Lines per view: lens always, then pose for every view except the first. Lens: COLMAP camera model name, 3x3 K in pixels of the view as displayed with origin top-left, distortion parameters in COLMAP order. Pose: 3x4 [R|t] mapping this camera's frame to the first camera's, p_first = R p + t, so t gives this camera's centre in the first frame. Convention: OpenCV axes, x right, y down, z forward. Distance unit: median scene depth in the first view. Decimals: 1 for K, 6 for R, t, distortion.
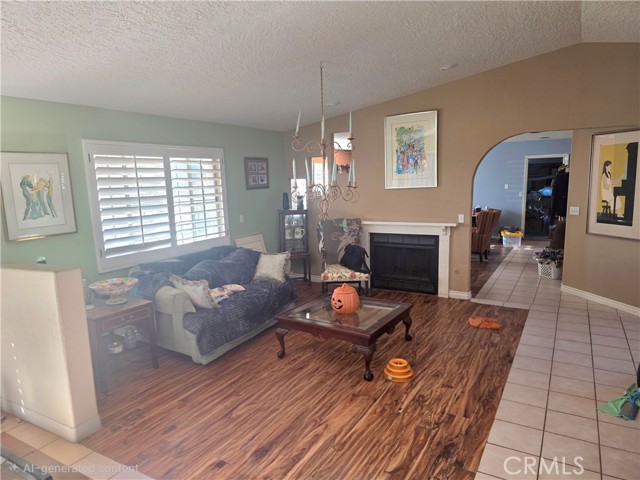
lens RADIAL K [[435.0, 0, 321.4], [0, 435.0, 245.7], [0, 0, 1]] dist [0.055692, -0.002640]
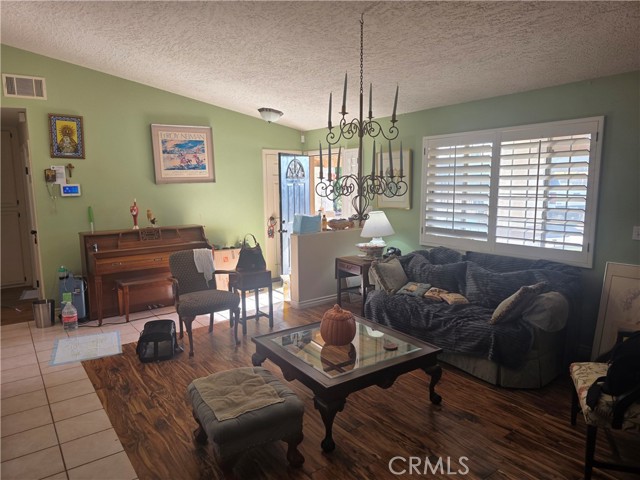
lens RADIAL K [[435.0, 0, 321.8], [0, 435.0, 241.4], [0, 0, 1]] dist [0.055692, -0.002640]
pose [[-0.395636, 0.161695, -0.904061, 0.636043], [-0.122513, 0.966290, 0.226439, -0.167648], [0.910199, 0.200346, -0.362490, 1.050916]]
